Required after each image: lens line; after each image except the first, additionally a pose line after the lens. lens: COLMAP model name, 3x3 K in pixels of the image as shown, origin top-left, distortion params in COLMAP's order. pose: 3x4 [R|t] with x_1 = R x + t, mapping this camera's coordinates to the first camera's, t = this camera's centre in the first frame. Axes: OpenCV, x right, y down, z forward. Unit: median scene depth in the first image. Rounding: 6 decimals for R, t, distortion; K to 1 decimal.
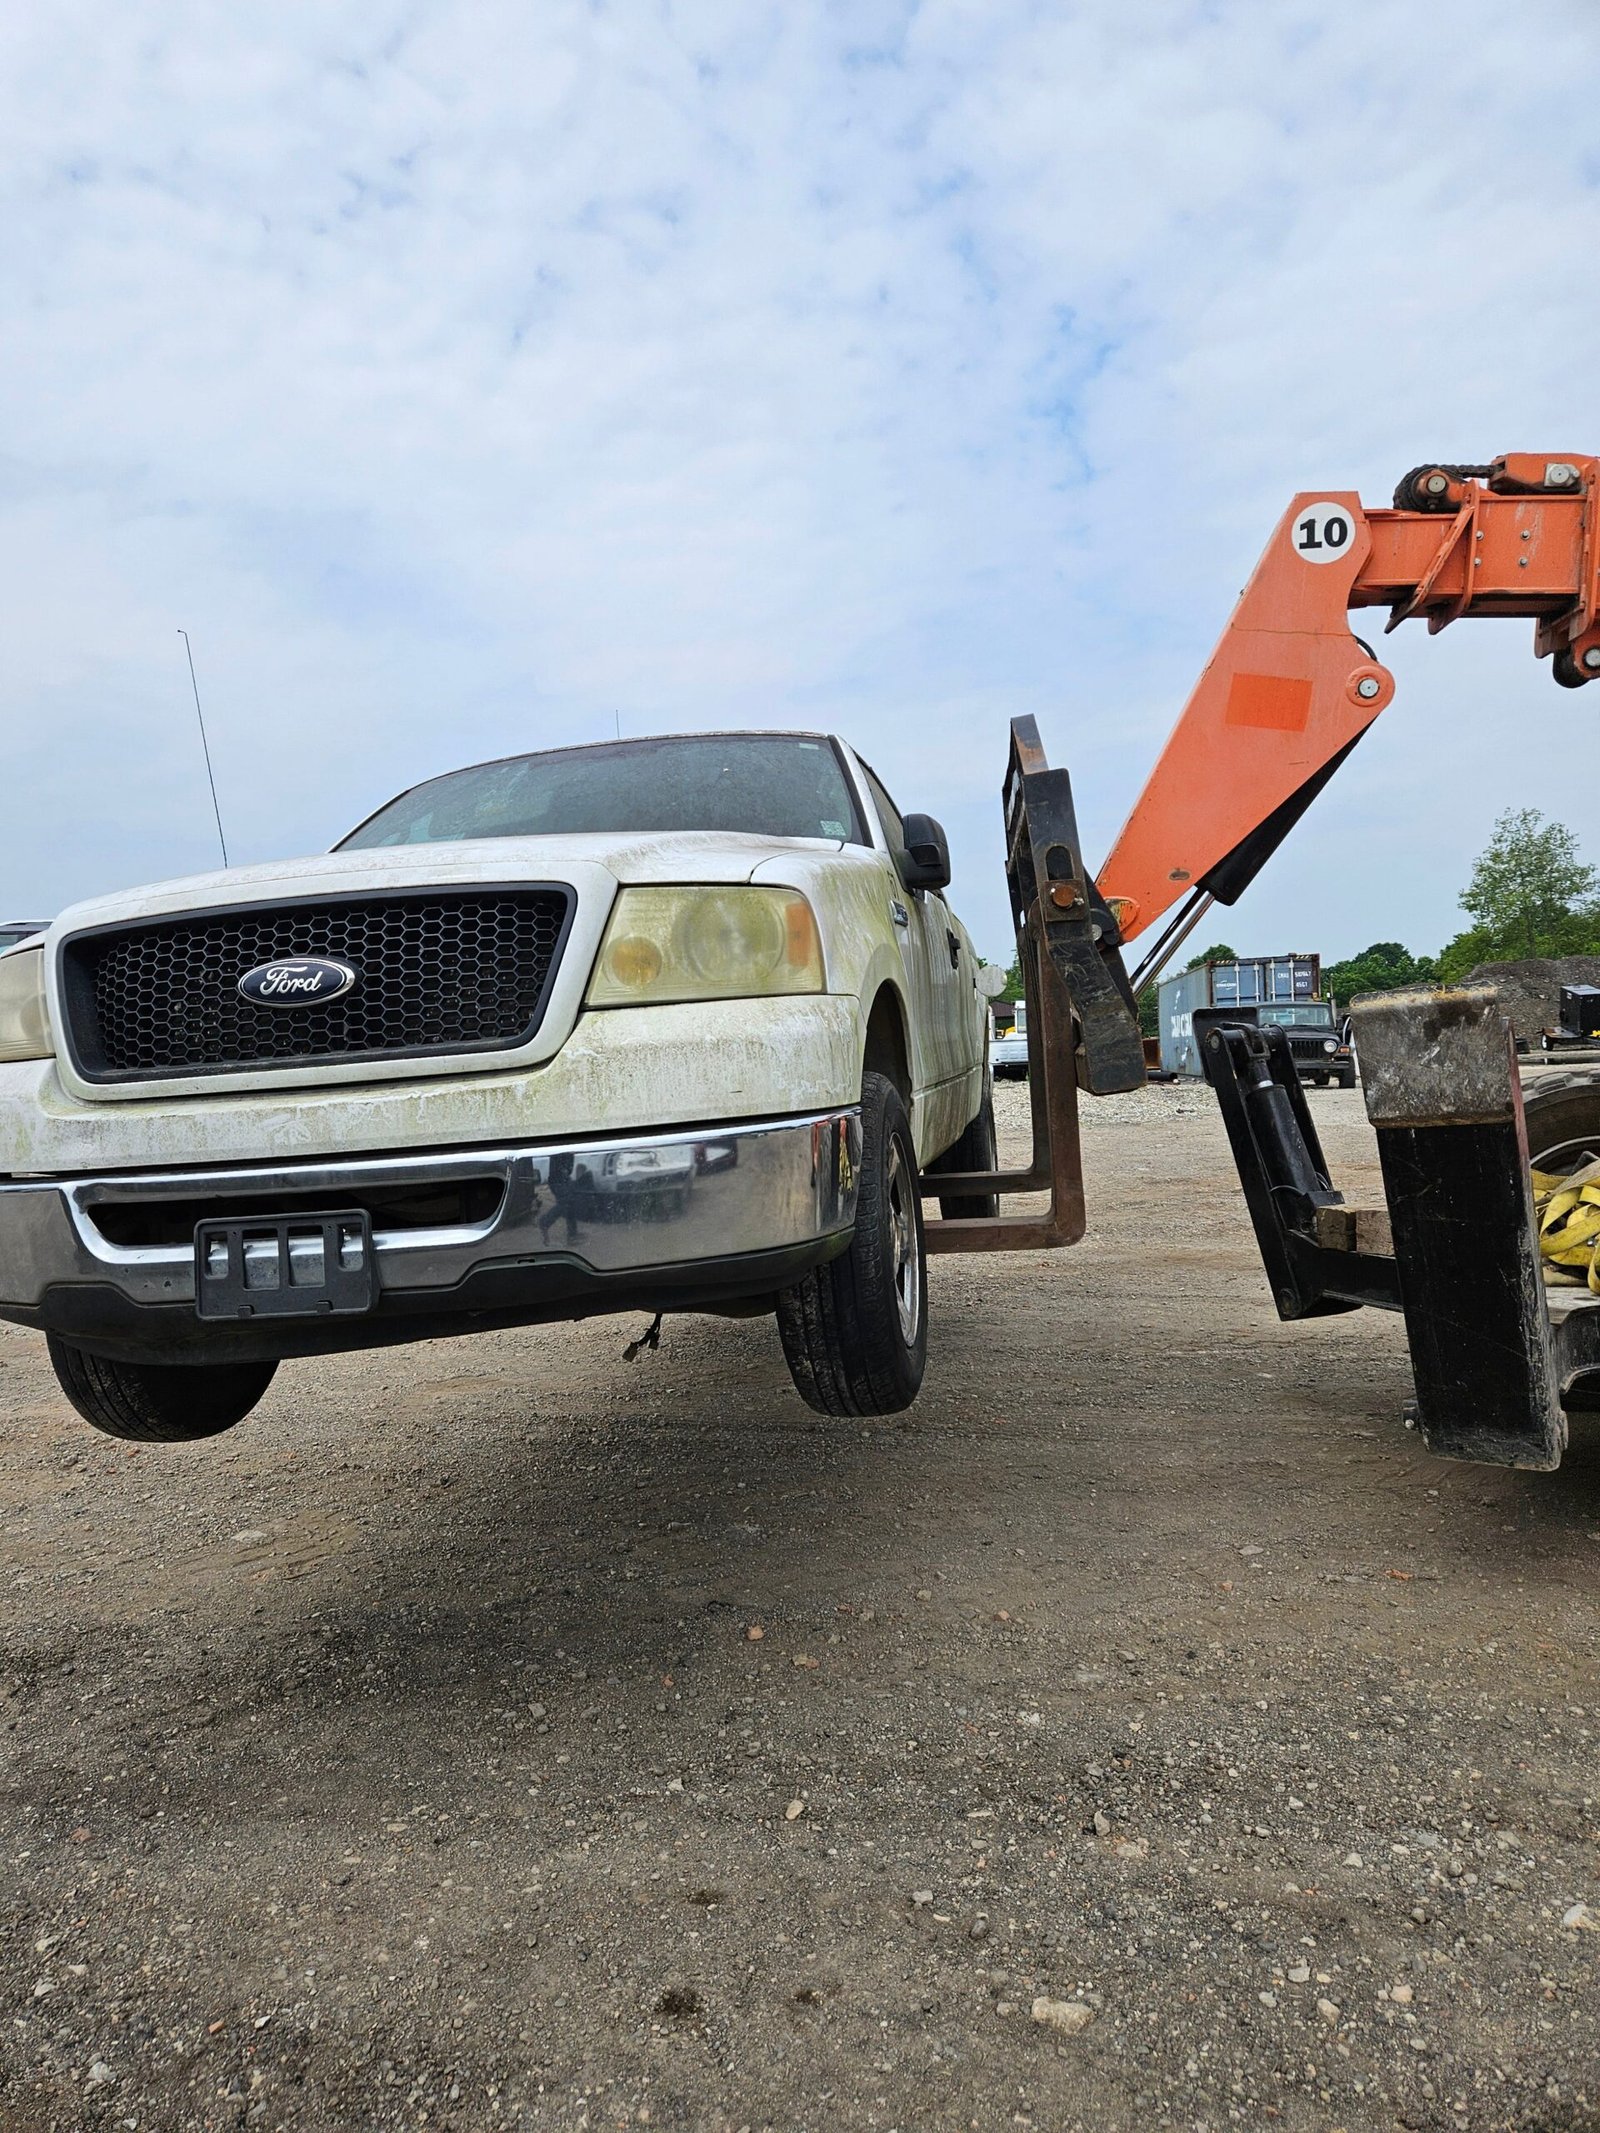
lens RADIAL K [[1447.5, 0, 755.6], [0, 1447.5, 1064.2], [0, 0, 1]] dist [0.082777, -0.076932]
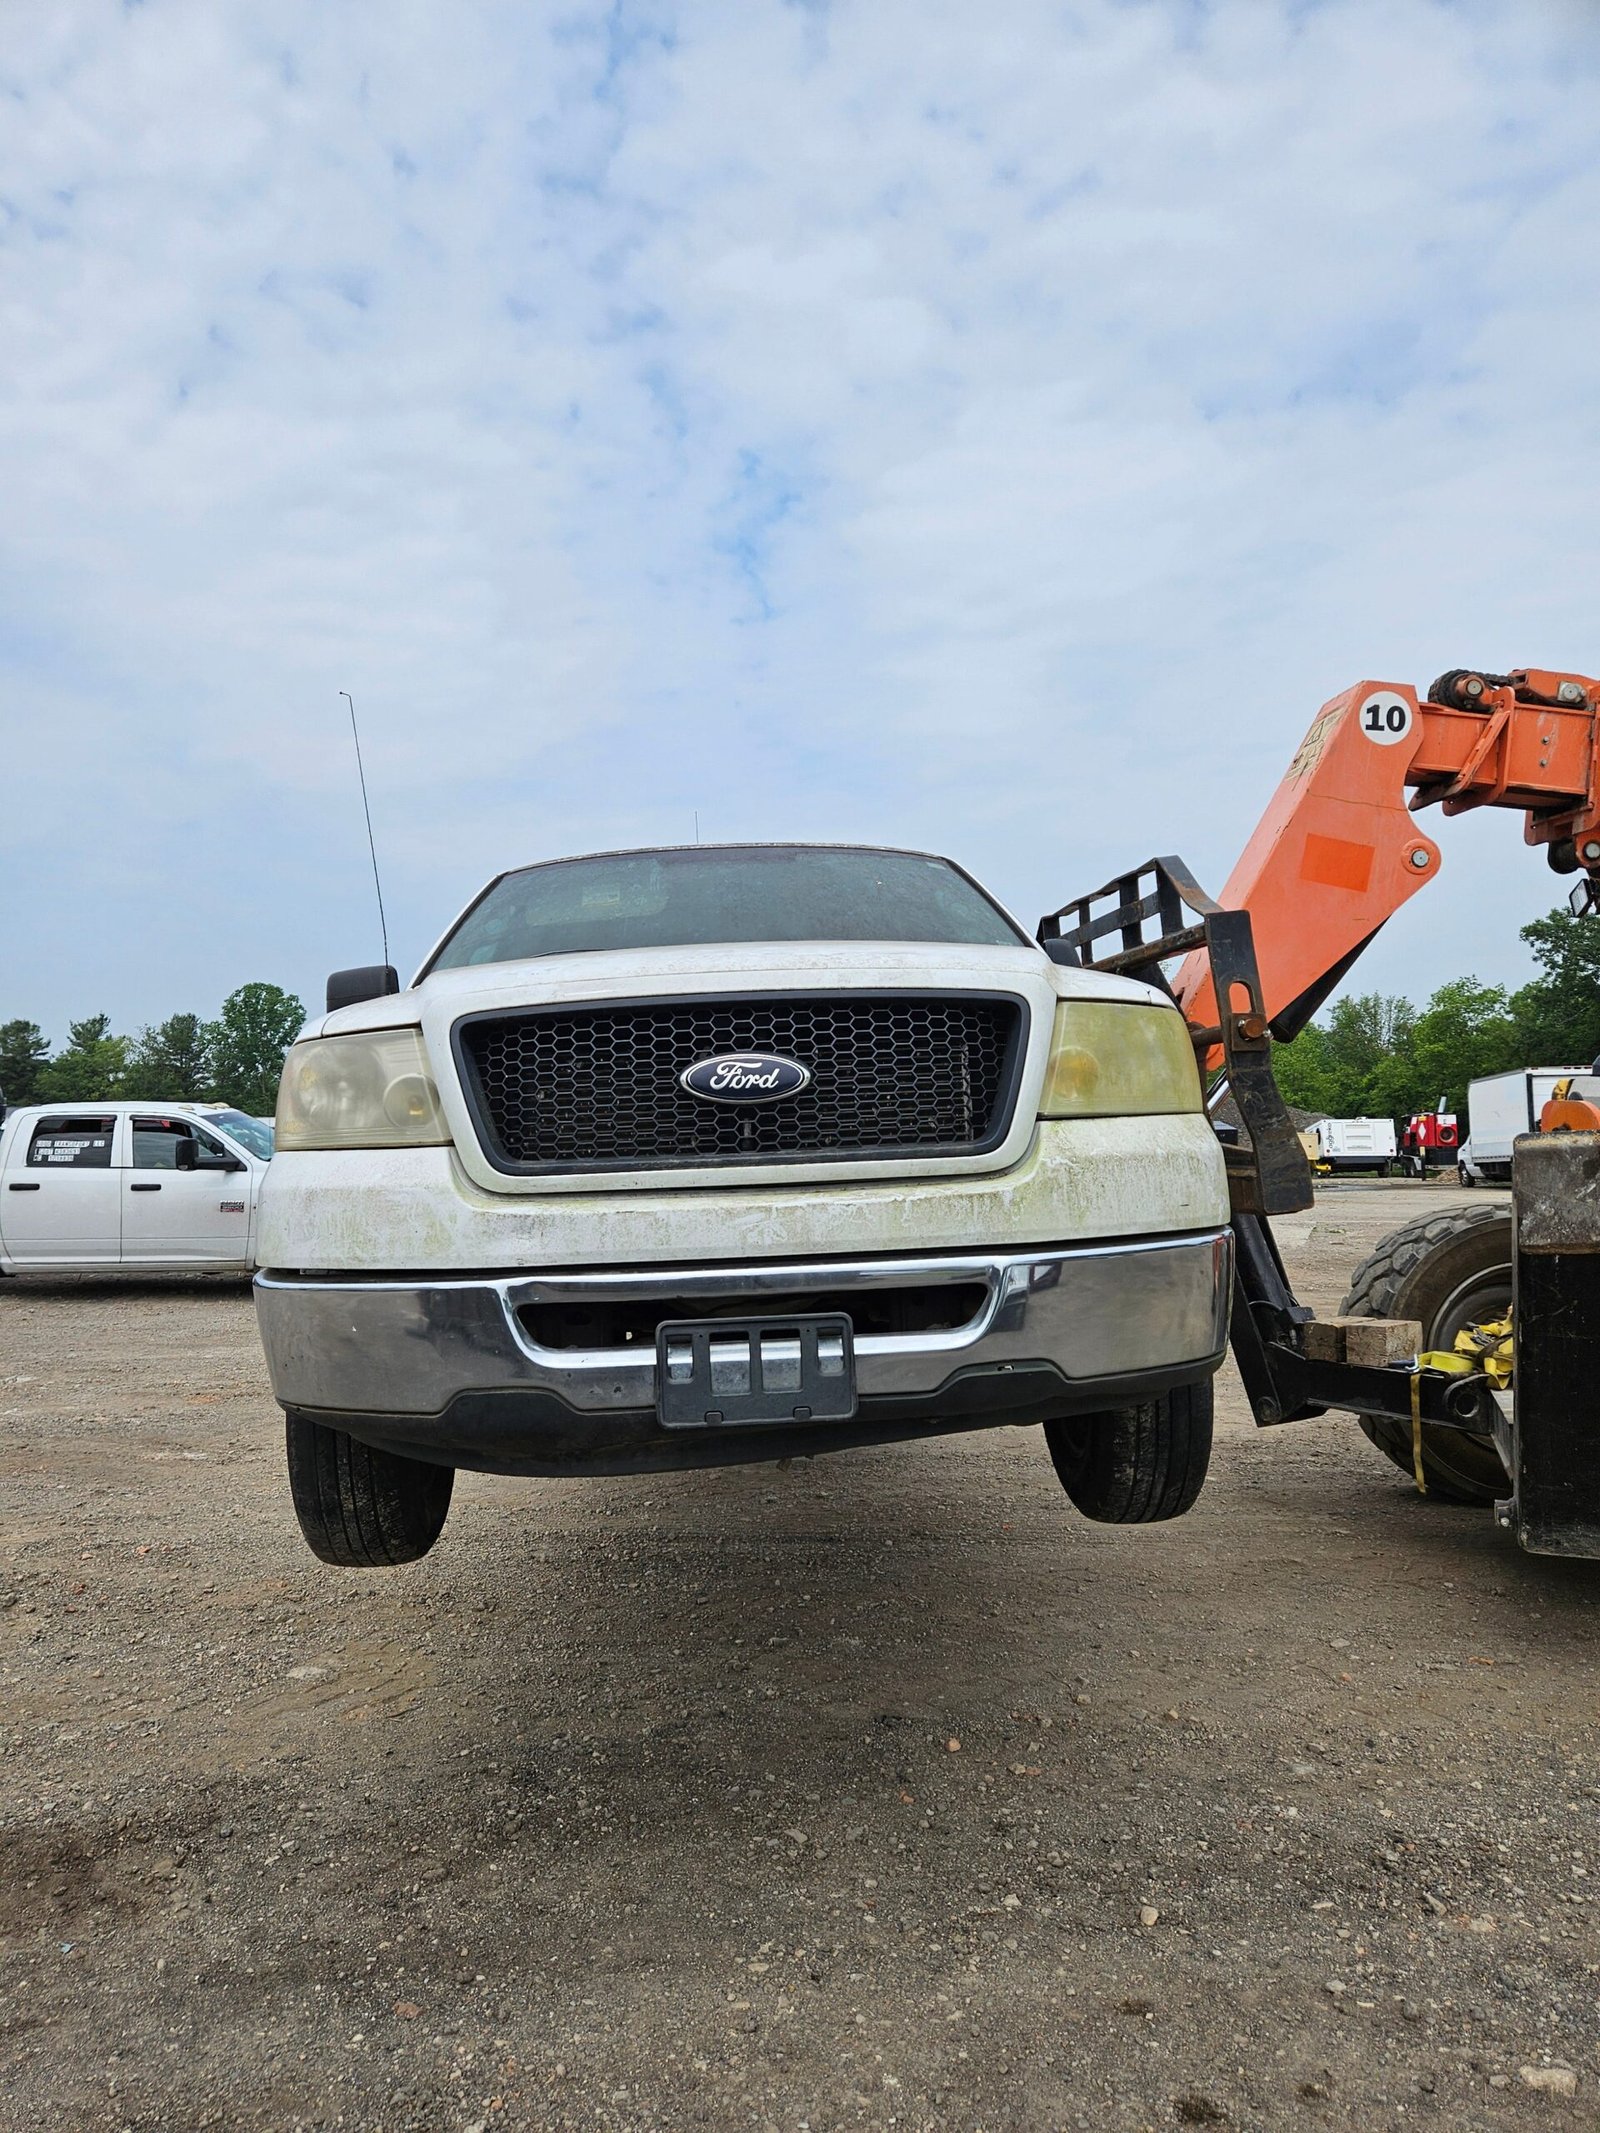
lens RADIAL K [[1446.6, 0, 765.2], [0, 1446.6, 1102.6], [0, 0, 1]] dist [0.092452, -0.086159]
pose [[0.971332, 0.045303, 0.233372, -0.398248], [-0.034206, 0.998093, -0.051384, 0.007214], [-0.235255, 0.041928, 0.971029, 0.040437]]
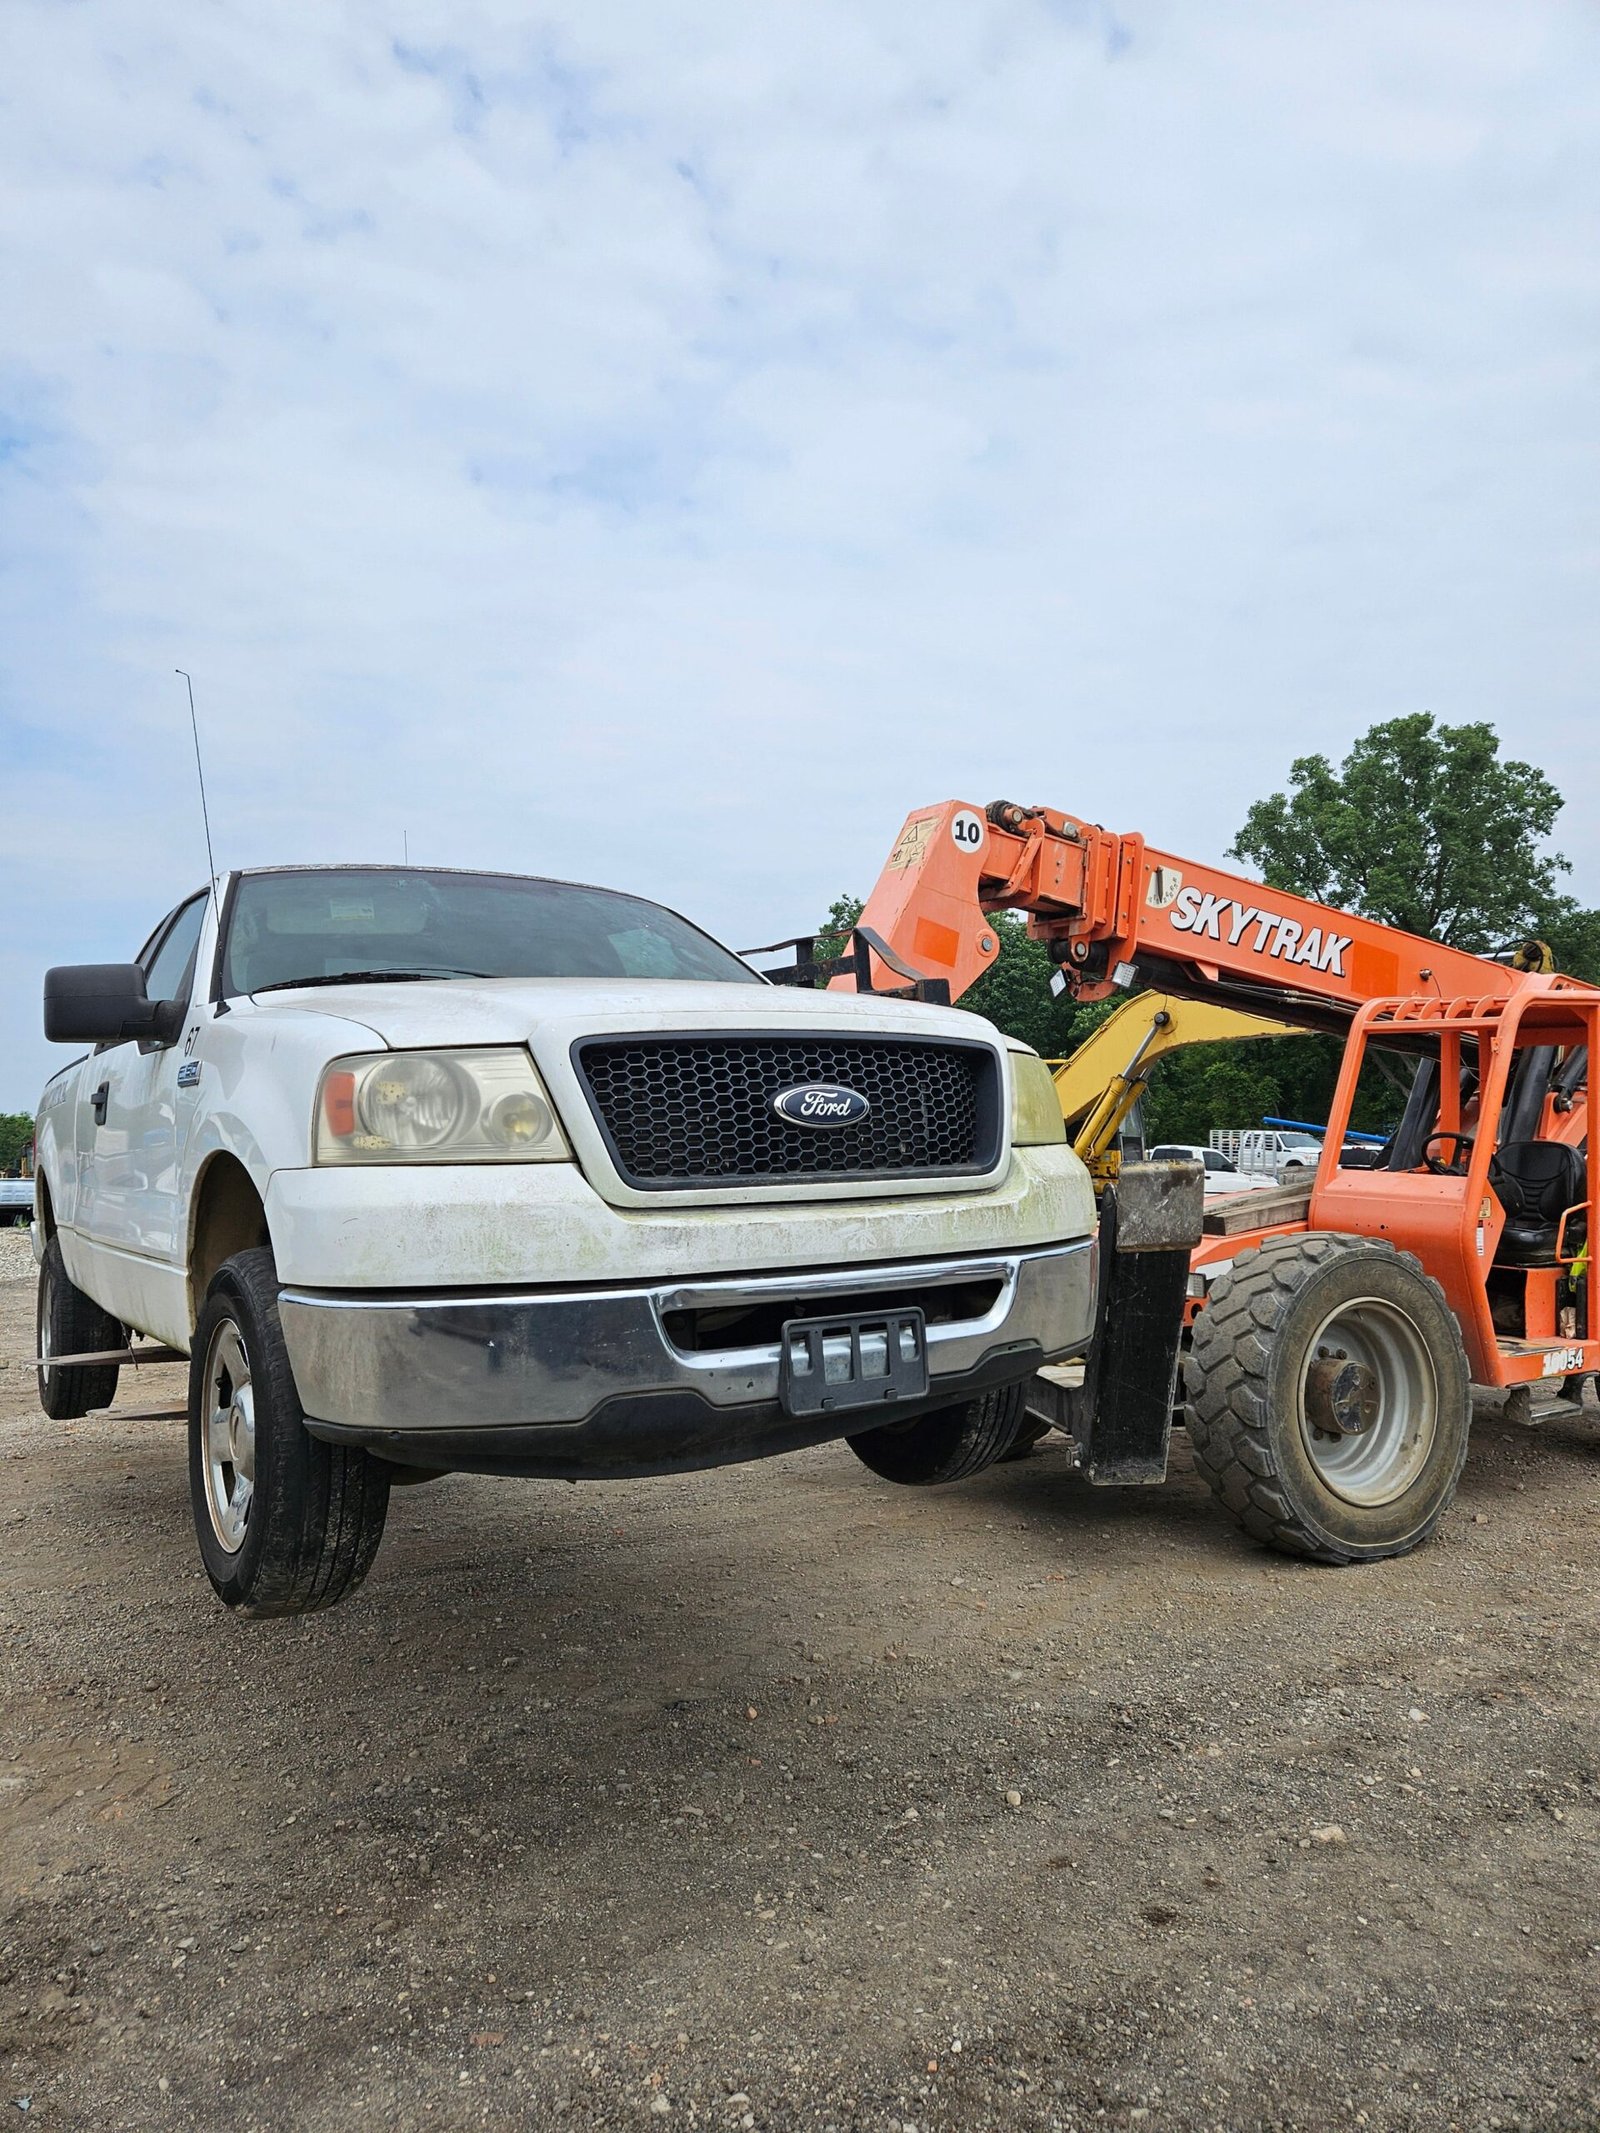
lens RADIAL K [[1448.6, 0, 800.3], [0, 1448.6, 1060.4], [0, 0, 1]] dist [0.081189, -0.071196]
pose [[0.715389, 0.097615, 0.691874, -0.830815], [-0.022975, 0.992944, -0.116337, 0.029501], [-0.698349, 0.067331, 0.712584, 0.160590]]
